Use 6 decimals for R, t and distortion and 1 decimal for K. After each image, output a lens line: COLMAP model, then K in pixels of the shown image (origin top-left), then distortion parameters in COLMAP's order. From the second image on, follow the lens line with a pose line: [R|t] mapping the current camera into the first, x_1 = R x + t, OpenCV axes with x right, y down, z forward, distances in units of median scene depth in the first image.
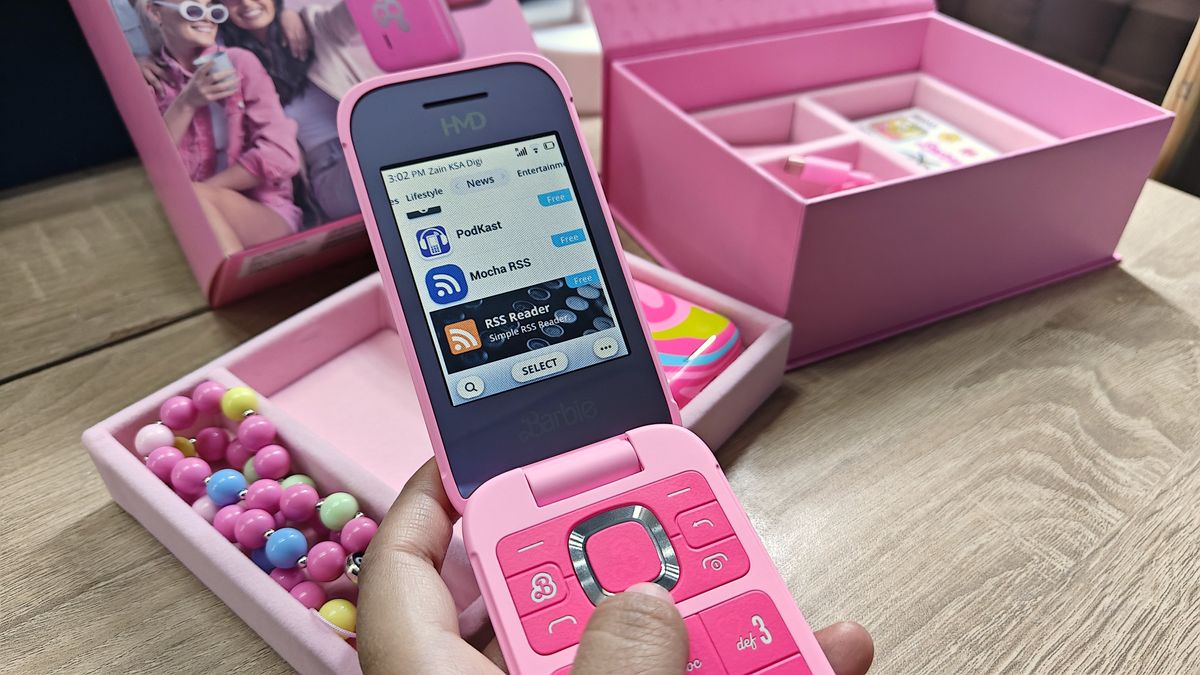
lens RADIAL K [[861.4, 0, 599.0], [0, 861.4, 346.5], [0, 0, 1]] dist [-0.037218, 0.019415]
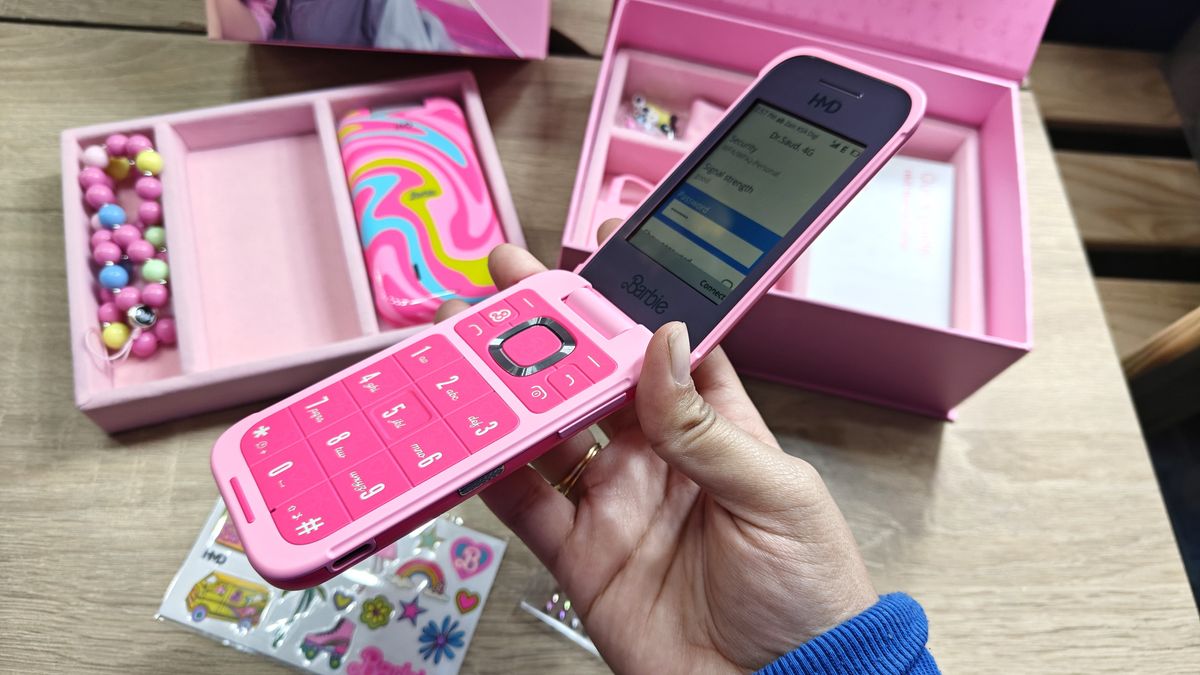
lens RADIAL K [[861.4, 0, 601.7], [0, 861.4, 329.8], [0, 0, 1]] dist [-0.037218, 0.019415]
pose [[0.798723, 0.568797, -0.196245, 0.562561], [-0.449067, 0.780593, 0.434758, -0.590027], [0.400476, -0.259124, 0.878905, -0.039513]]
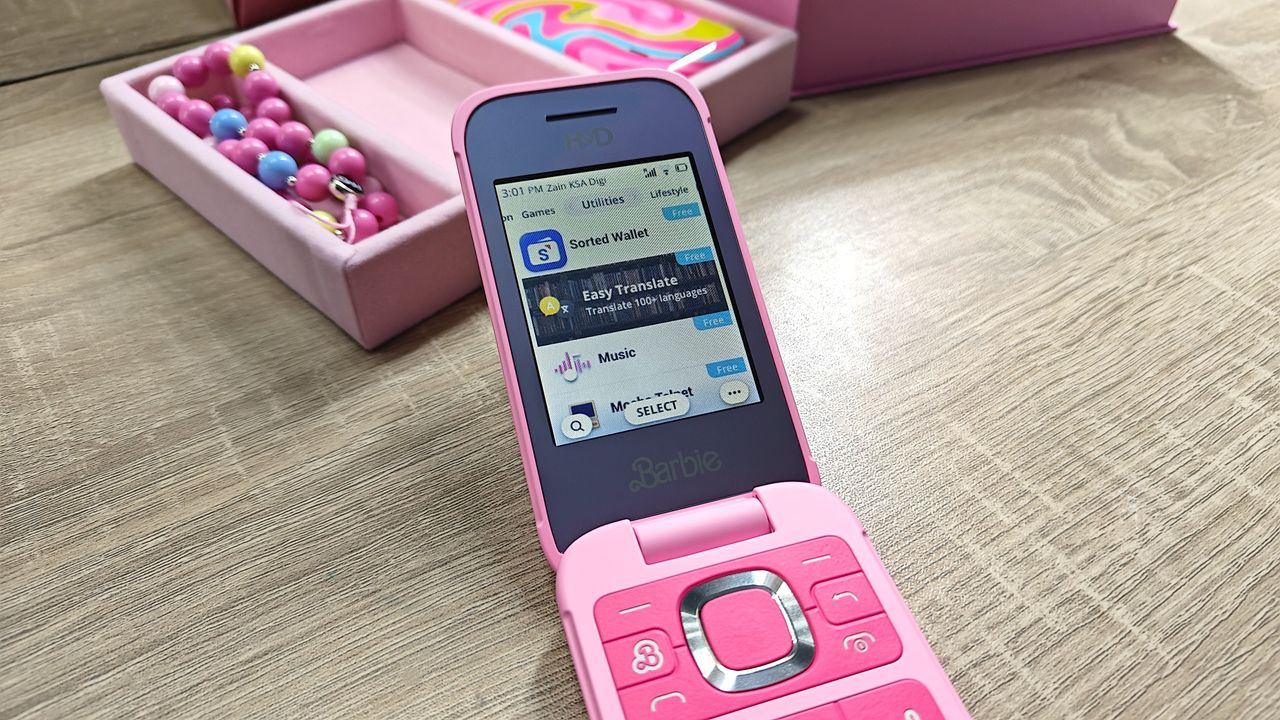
lens RADIAL K [[918.8, 0, 641.8], [0, 918.8, 361.3], [0, 0, 1]] dist [-0.037218, 0.019415]
pose [[0.996937, 0.052724, -0.057765, 0.130631], [-0.047007, 0.994250, 0.096214, 0.266293], [0.062506, -0.093204, 0.993683, -0.101571]]
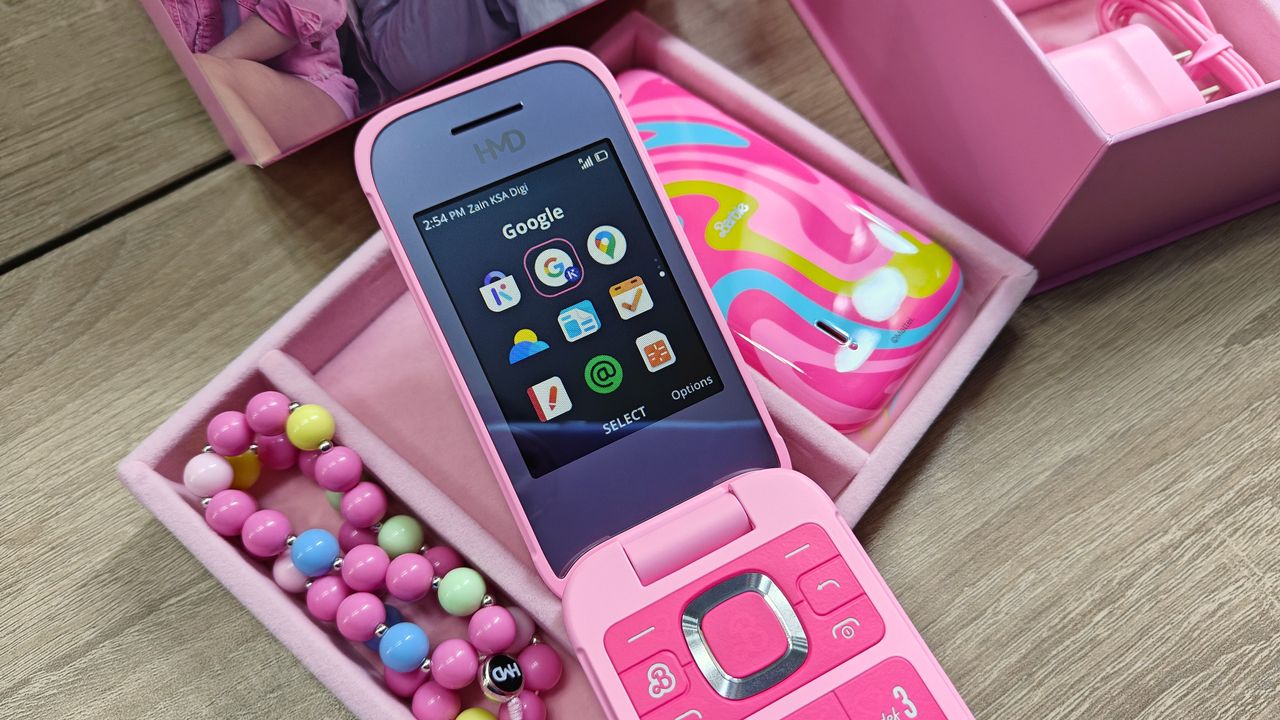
lens RADIAL K [[918.8, 0, 628.9], [0, 918.8, 358.7], [0, 0, 1]] dist [-0.037218, 0.019415]
pose [[0.997422, 0.064009, -0.032439, -0.094959], [-0.042086, 0.887936, 0.458037, -0.314834], [0.058122, -0.455491, 0.888341, 0.272823]]
